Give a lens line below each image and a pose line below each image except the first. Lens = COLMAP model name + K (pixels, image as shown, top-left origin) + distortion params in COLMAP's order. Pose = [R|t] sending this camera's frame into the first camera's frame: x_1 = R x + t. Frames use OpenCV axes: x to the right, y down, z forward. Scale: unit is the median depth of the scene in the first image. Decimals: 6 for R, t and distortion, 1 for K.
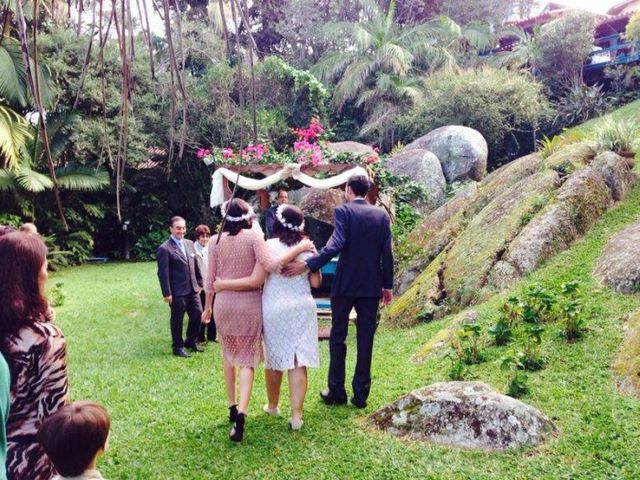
lens RADIAL K [[625.6, 0, 319.1], [0, 625.6, 241.3], [0, 0, 1]] dist [-0.036453, 0.000000]
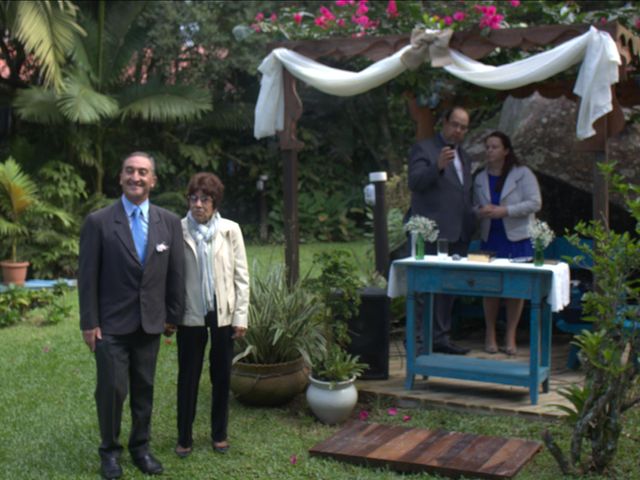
lens RADIAL K [[940.5, 0, 320.3], [0, 940.5, 238.8], [0, 0, 1]] dist [-0.093357, 0.000000]
pose [[0.942488, 0.028660, -0.333009, 0.061442], [-0.018432, 0.999257, 0.033835, -0.004536], [0.333732, -0.025751, 0.942316, 0.254856]]
